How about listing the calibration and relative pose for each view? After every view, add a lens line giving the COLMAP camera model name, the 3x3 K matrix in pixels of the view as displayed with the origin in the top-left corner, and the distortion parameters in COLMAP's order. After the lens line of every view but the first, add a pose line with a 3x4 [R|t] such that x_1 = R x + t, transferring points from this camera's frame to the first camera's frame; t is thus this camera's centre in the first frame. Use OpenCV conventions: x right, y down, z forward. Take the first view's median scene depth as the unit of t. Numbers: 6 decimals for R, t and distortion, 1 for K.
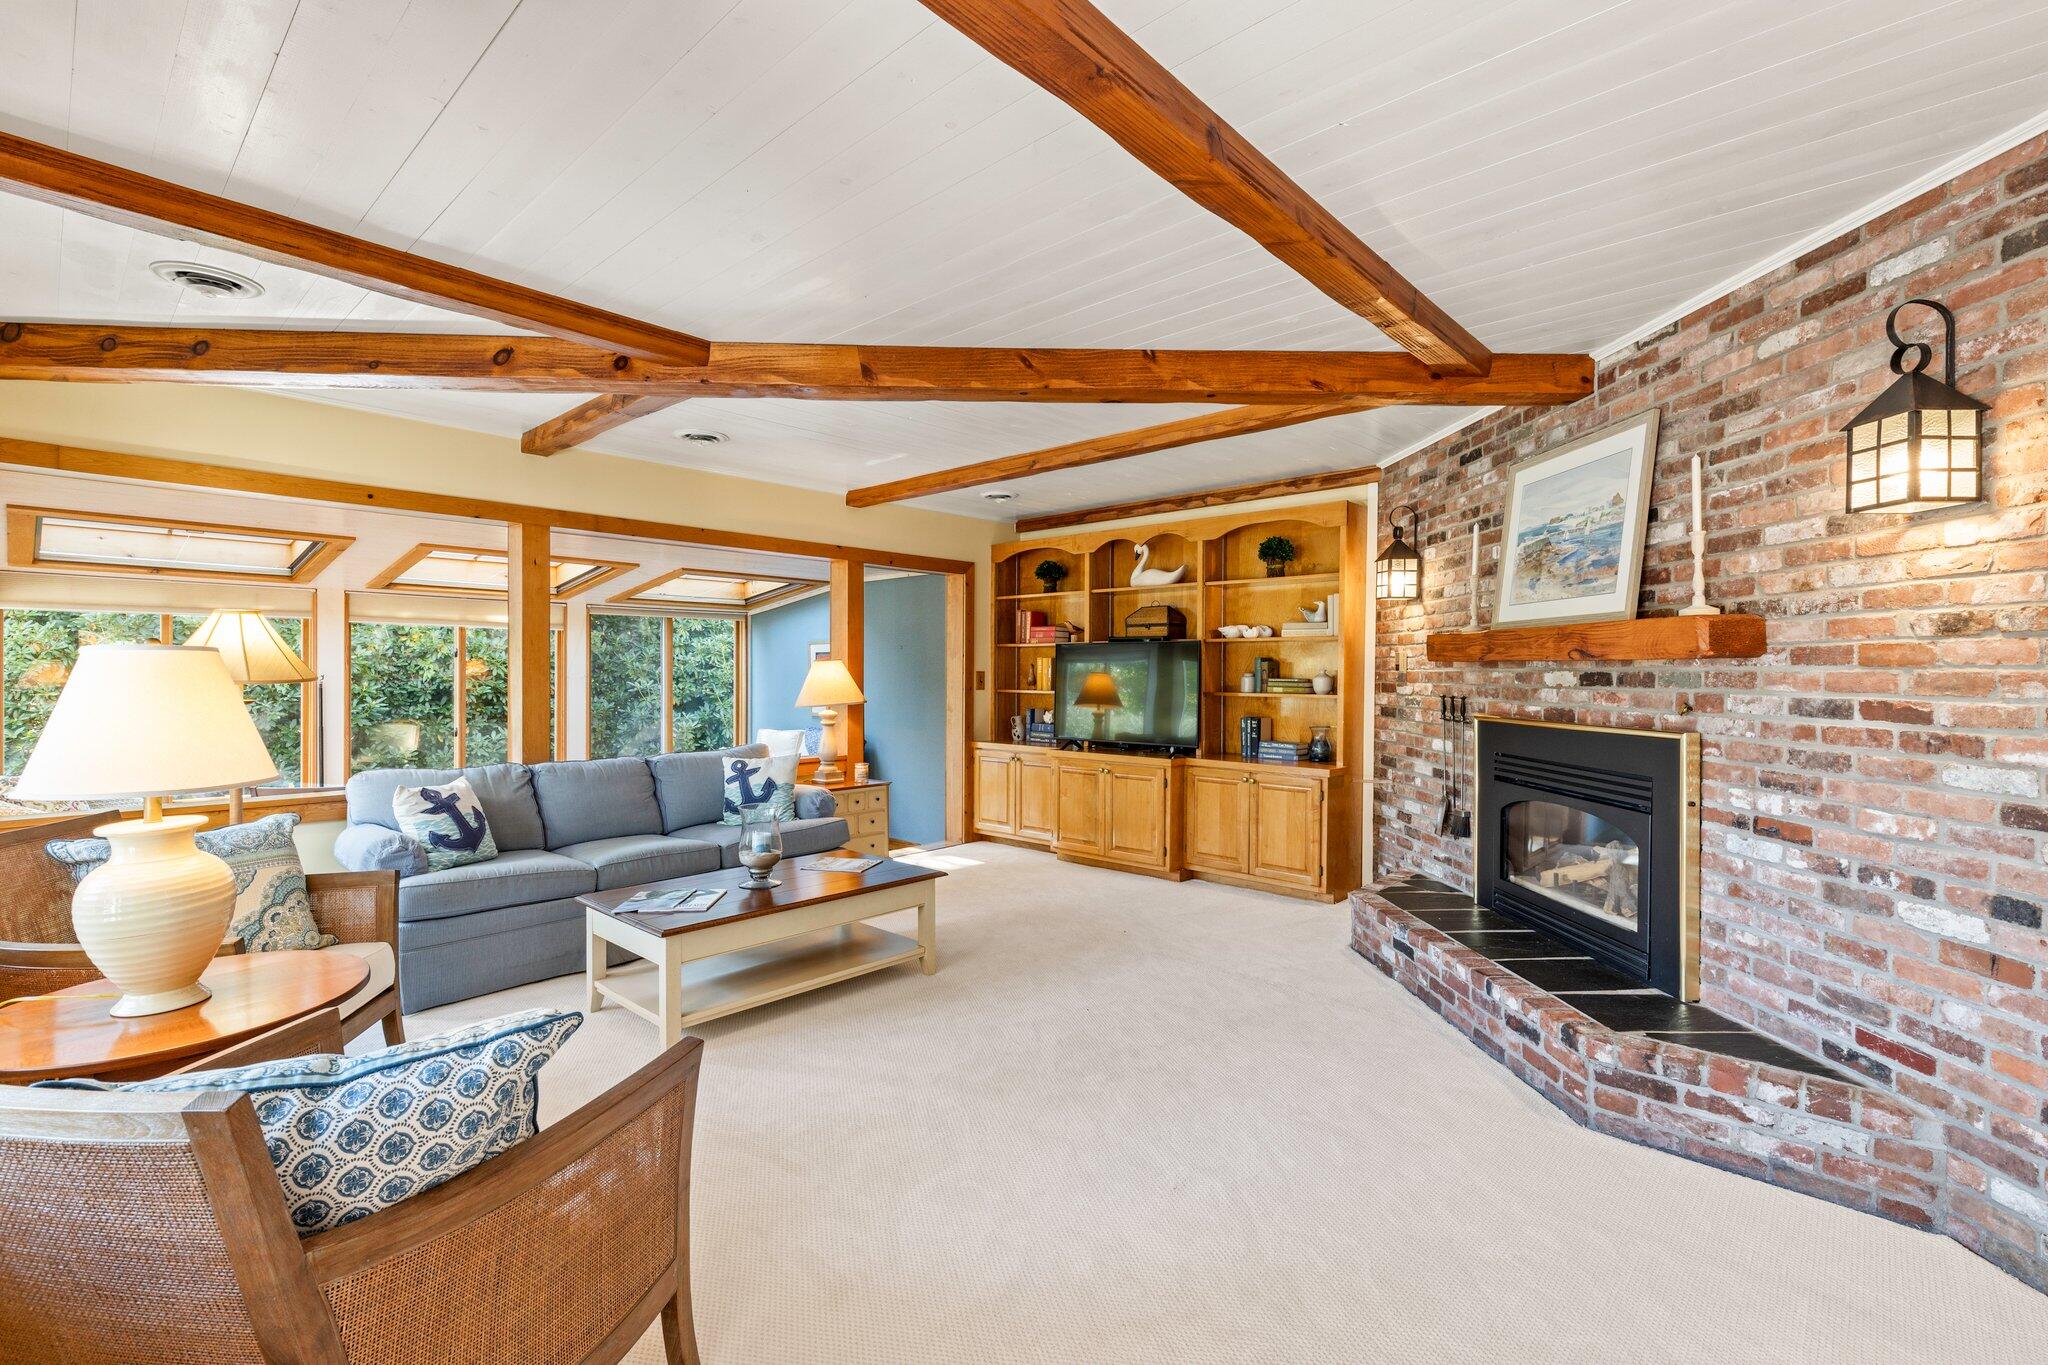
lens RADIAL K [[920.5, 0, 1046.3], [0, 920.5, 682.1], [0, 0, 1]] dist [0.001337, 0.000233]
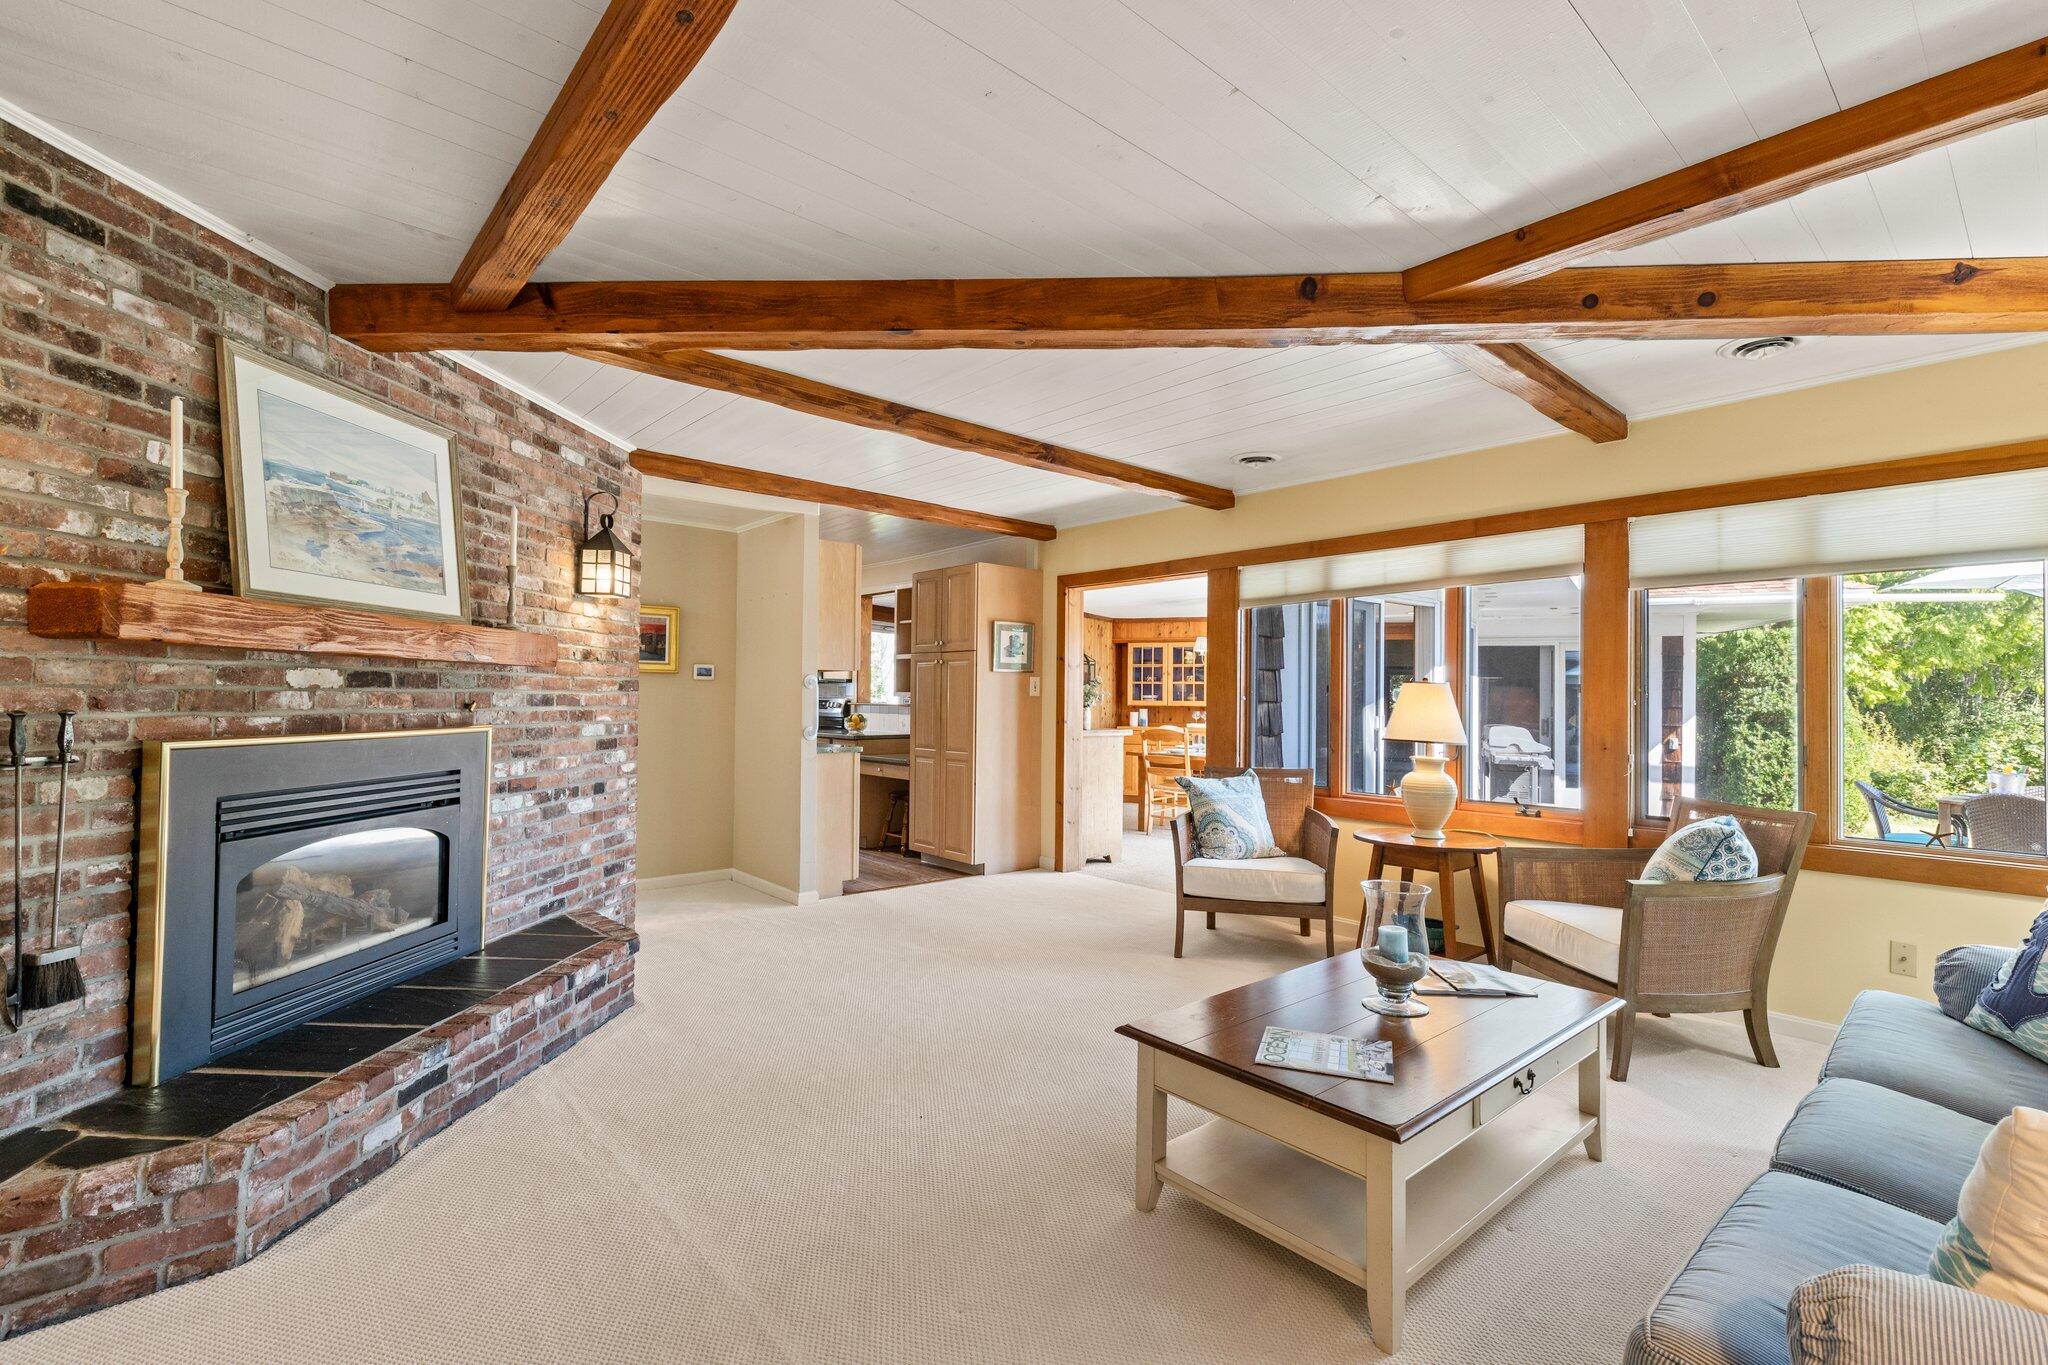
lens RADIAL K [[920.5, 0, 1046.3], [0, 920.5, 682.1], [0, 0, 1]] dist [0.001337, 0.000233]
pose [[-0.994041, -0.013956, 0.108108, -0.152788], [-0.014457, 0.999888, -0.003850, -0.007003], [-0.108042, -0.005390, -0.994132, 1.949777]]
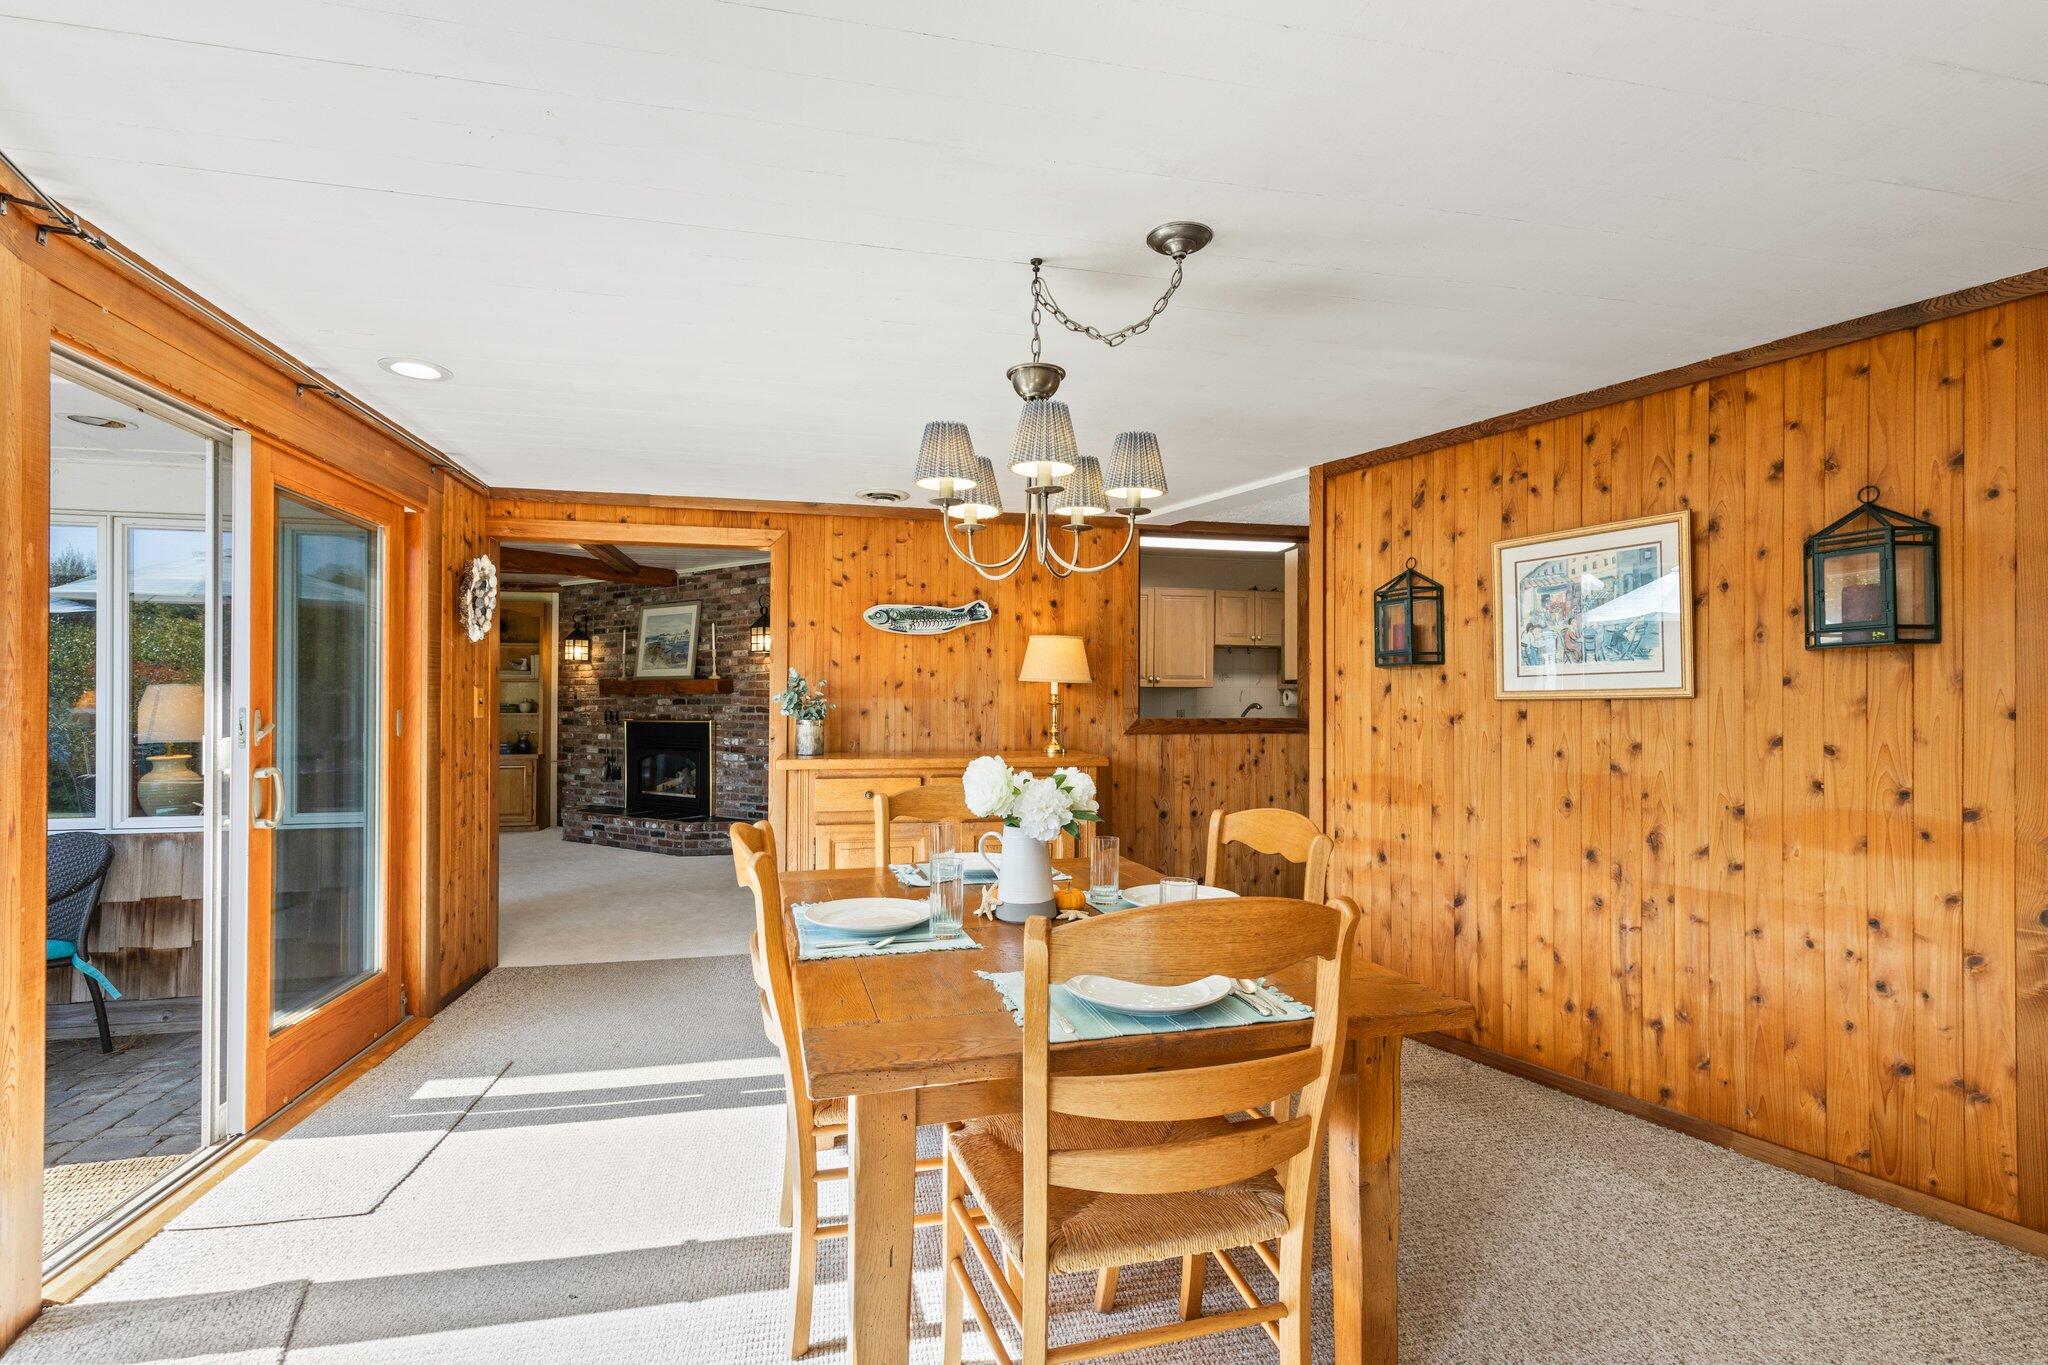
lens RADIAL K [[977.6, 0, 1039.3], [0, 977.6, 682.2], [0, 0, 1]] dist [-0.002010, 0.000854]
pose [[0.594817, 0.008771, 0.803813, -1.014447], [0.016226, 0.999606, -0.022914, 0.022184], [-0.803697, 0.026673, 0.594440, -1.448283]]
